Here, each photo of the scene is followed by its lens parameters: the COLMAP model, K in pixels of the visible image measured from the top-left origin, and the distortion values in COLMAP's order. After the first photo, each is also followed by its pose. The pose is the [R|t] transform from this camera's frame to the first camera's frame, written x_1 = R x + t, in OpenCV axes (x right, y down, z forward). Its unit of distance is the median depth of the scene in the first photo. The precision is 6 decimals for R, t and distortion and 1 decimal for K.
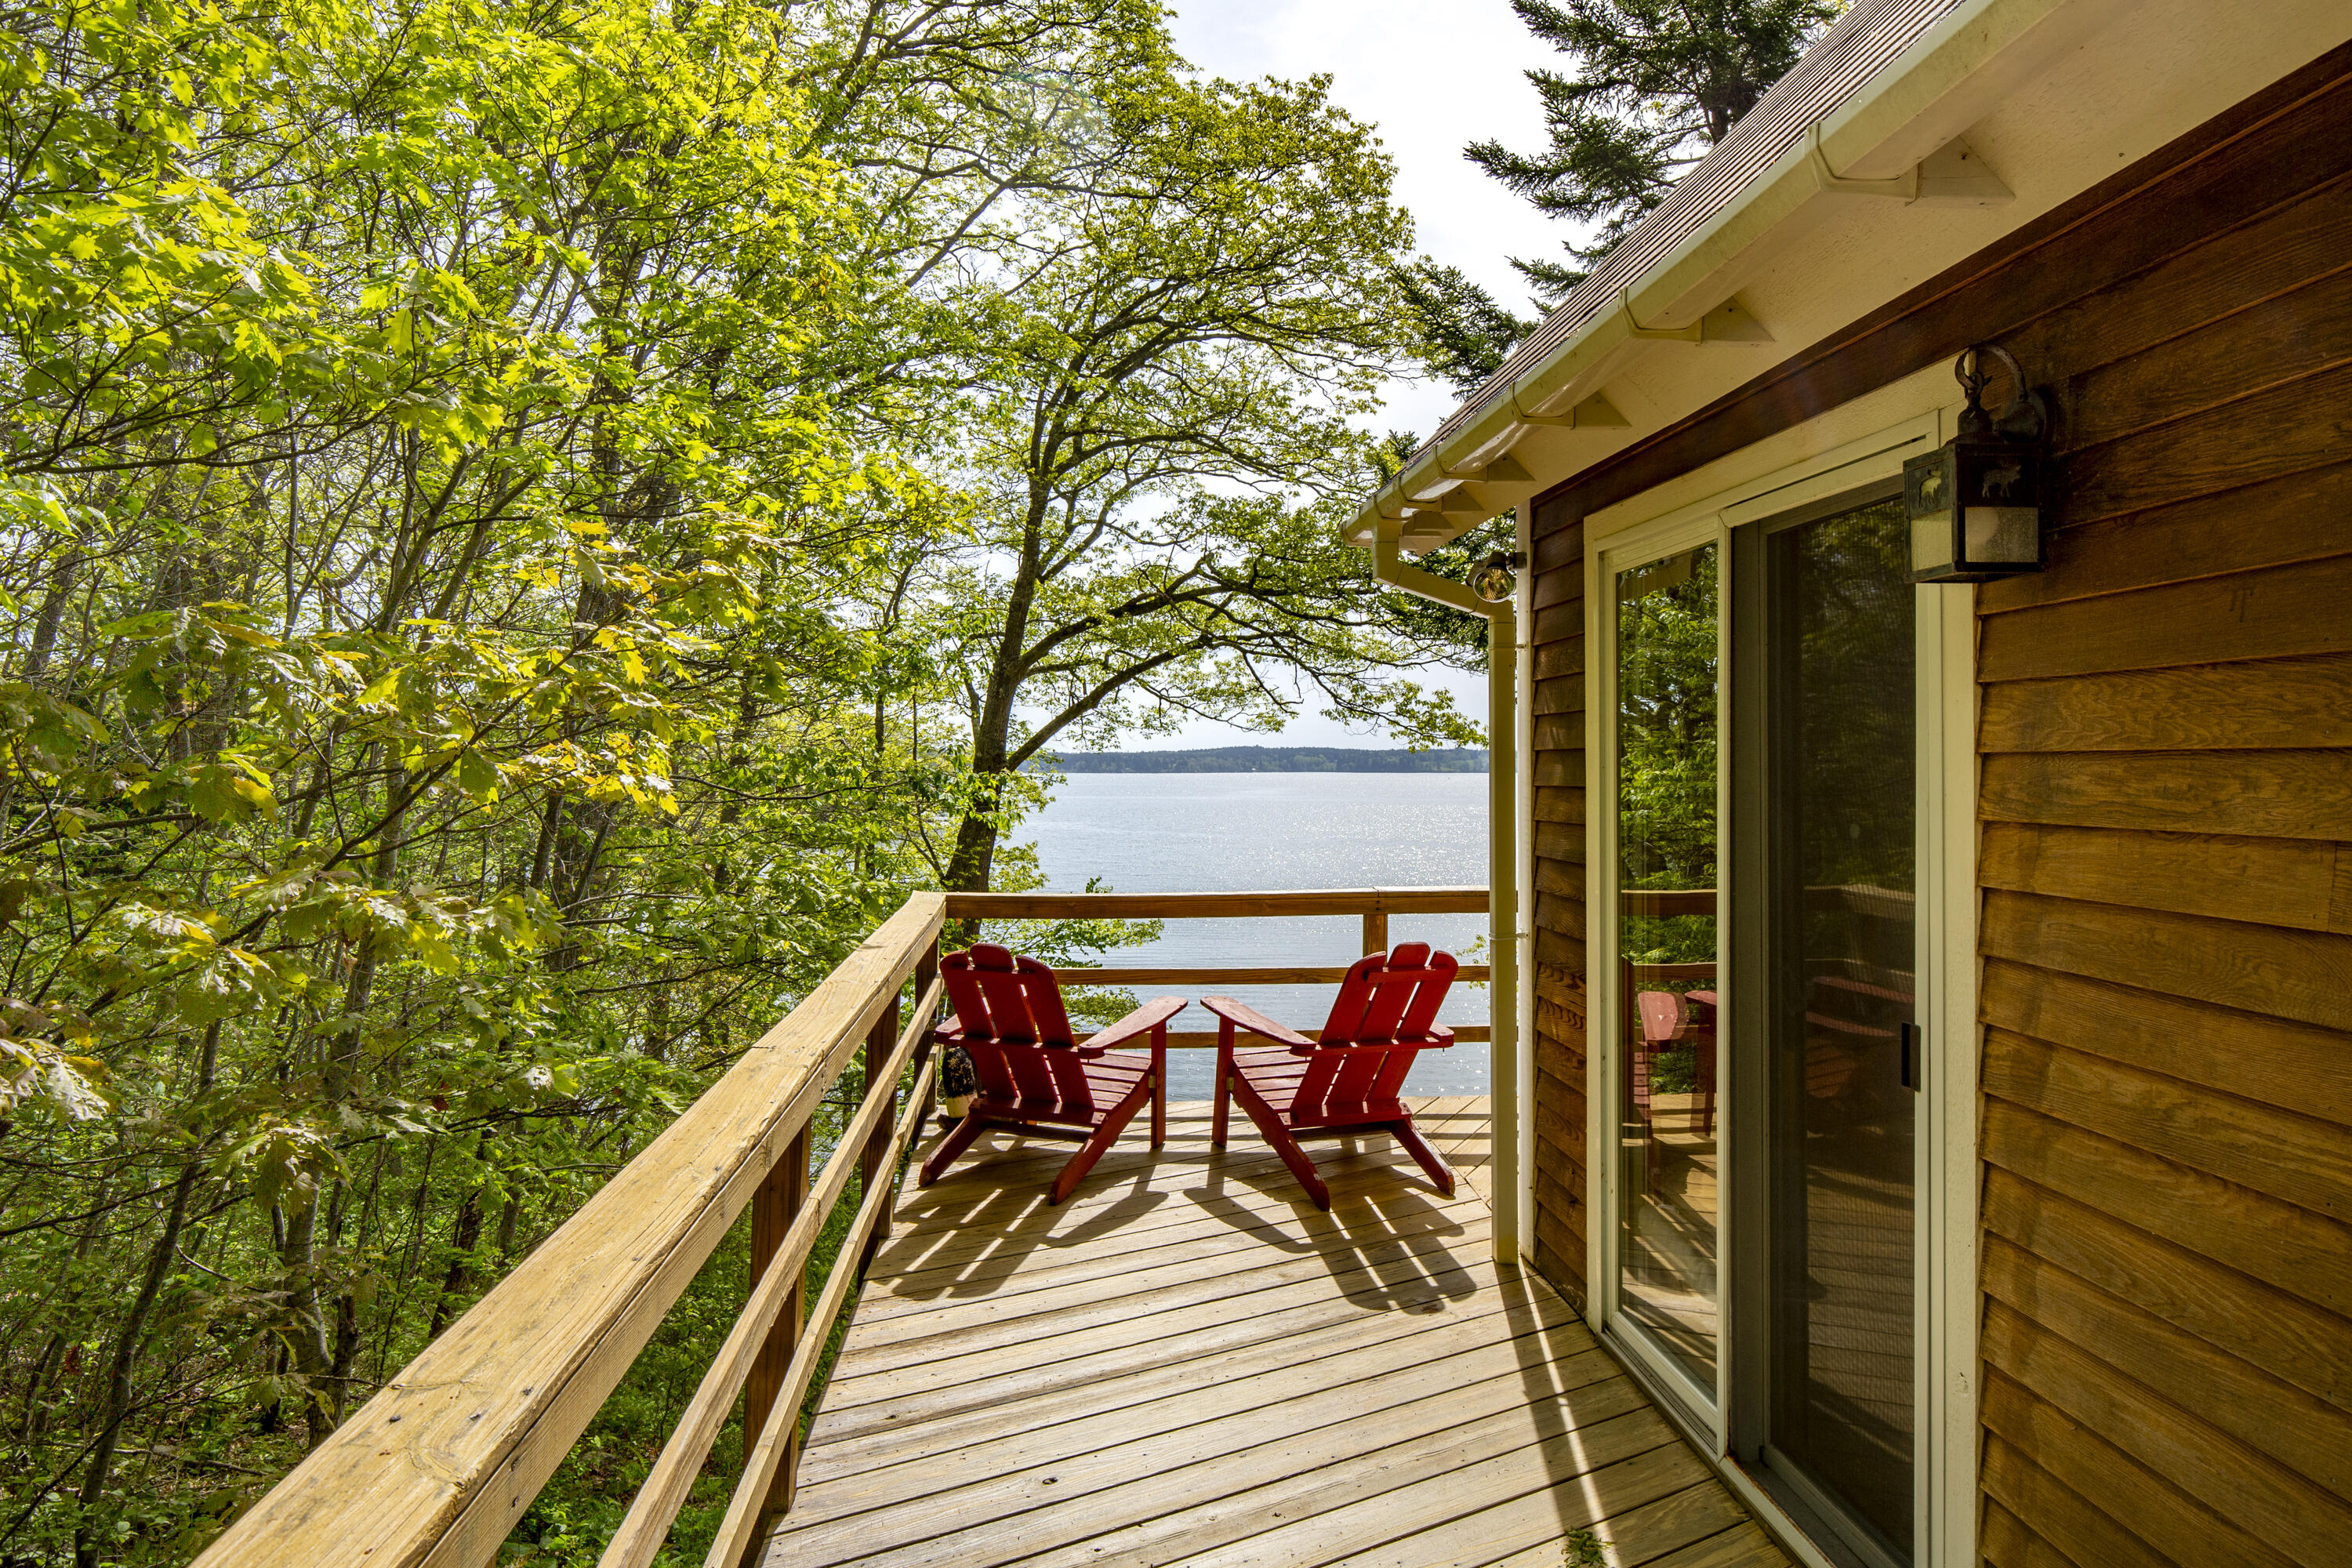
lens RADIAL K [[1581.5, 0, 1168.8], [0, 1581.5, 775.9], [0, 0, 1]] dist [0.028862, -0.006212]
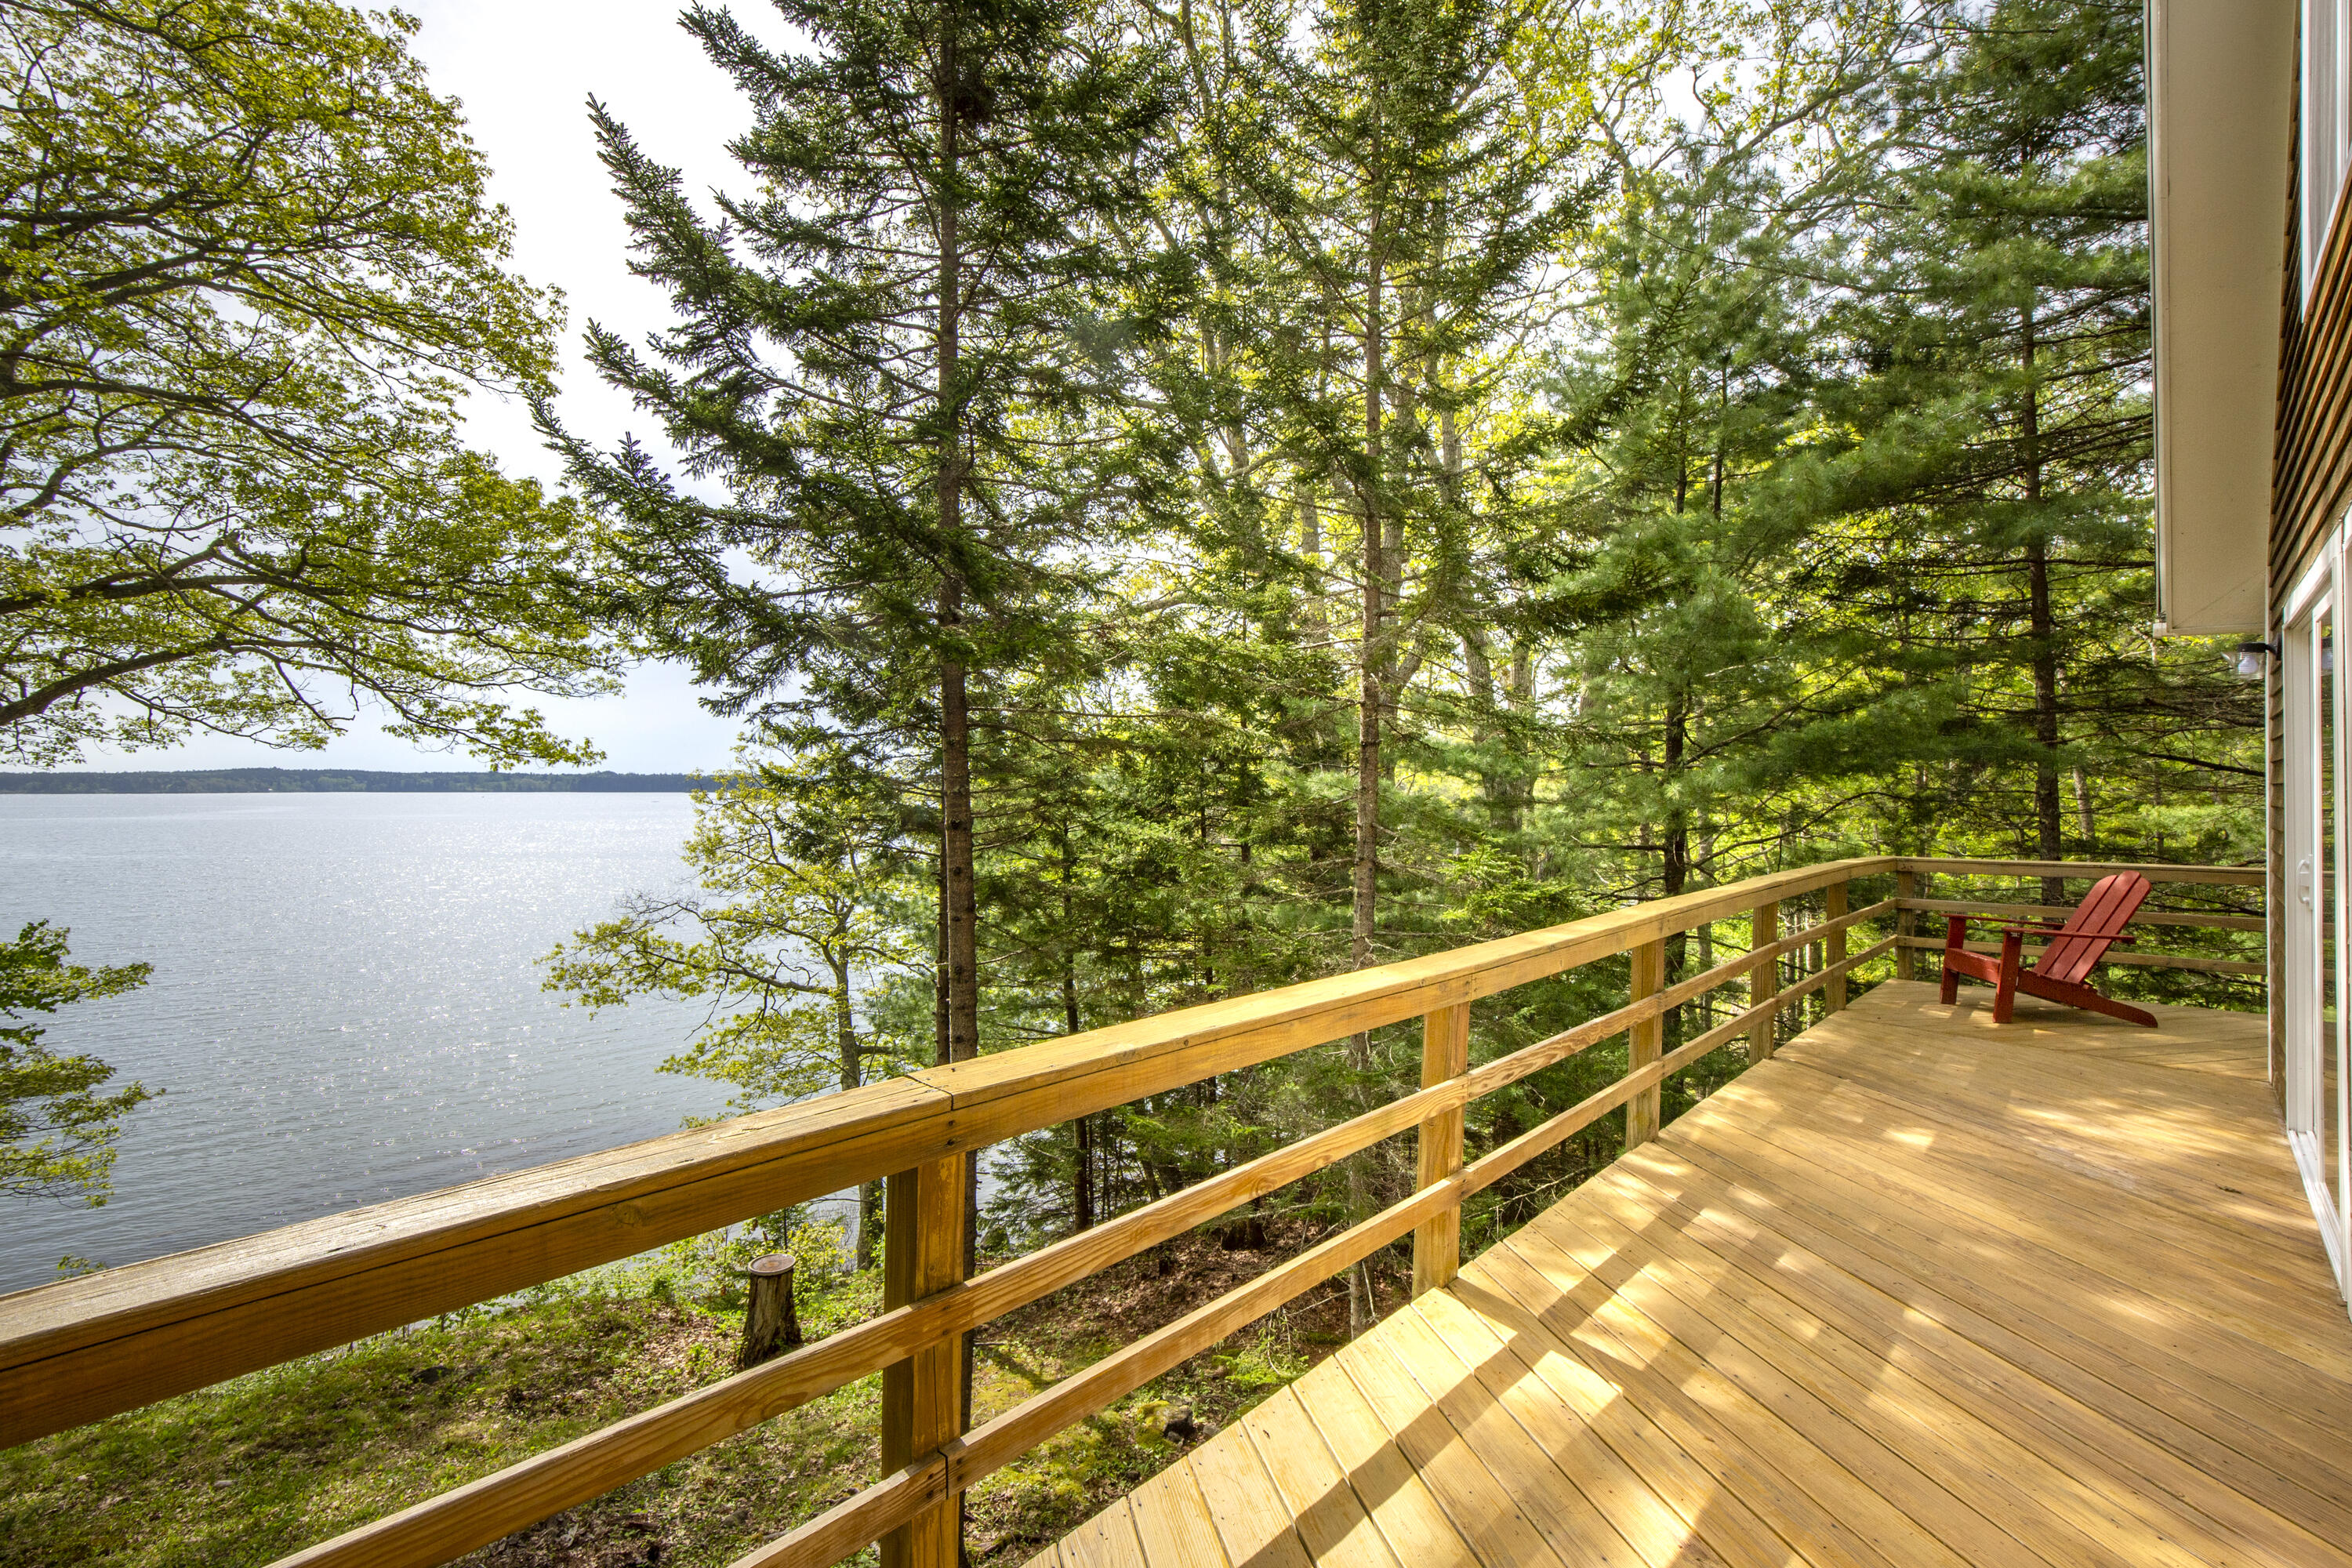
lens RADIAL K [[1074.7, 0, 1196.8], [0, 1074.7, 775.1], [0, 0, 1]] dist [-0.014692, 0.002228]
pose [[0.715976, 0.003989, 0.698114, -0.000892], [0.007330, 0.999886, -0.013230, 0.000493], [-0.698086, 0.014590, 0.715865, 0.208001]]
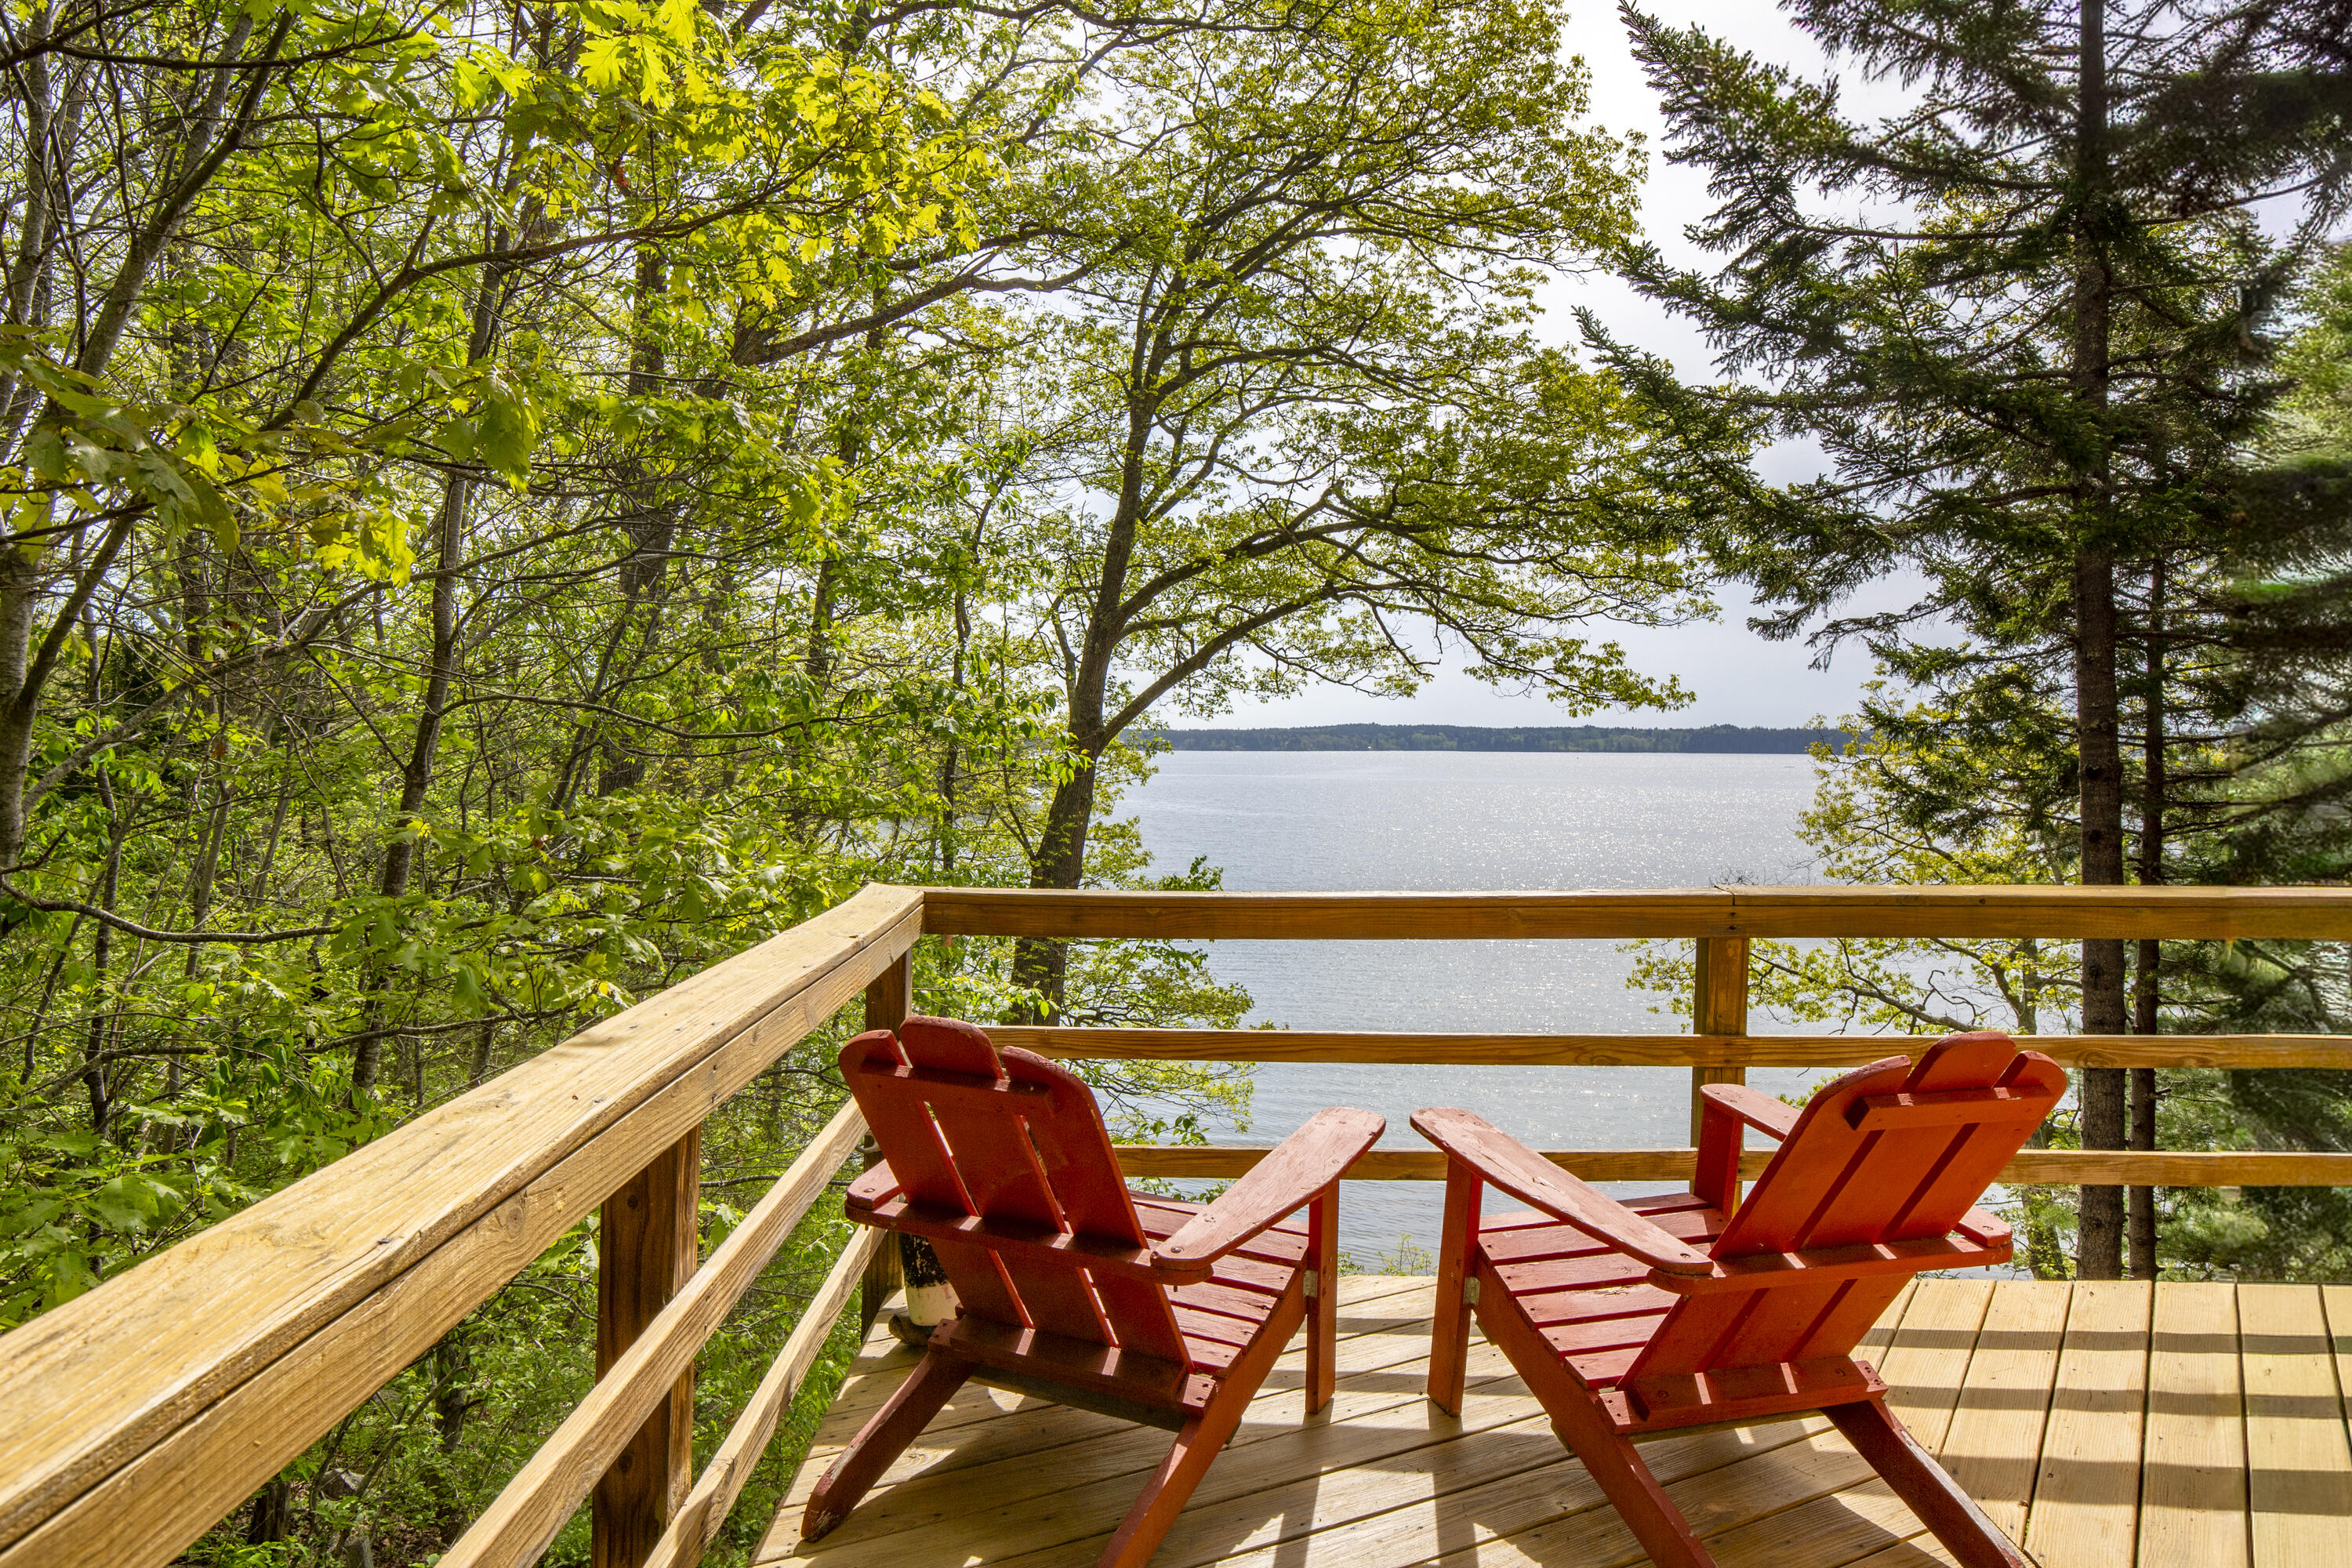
lens RADIAL K [[1581.5, 0, 1113.5], [0, 1581.5, 770.8], [0, 0, 1]] dist [0.028862, -0.006212]
pose [[0.994564, 0.003946, -0.104050, -0.004853], [-0.002988, 0.999952, 0.009362, 0.007322], [0.104082, -0.009000, 0.994528, 0.120451]]
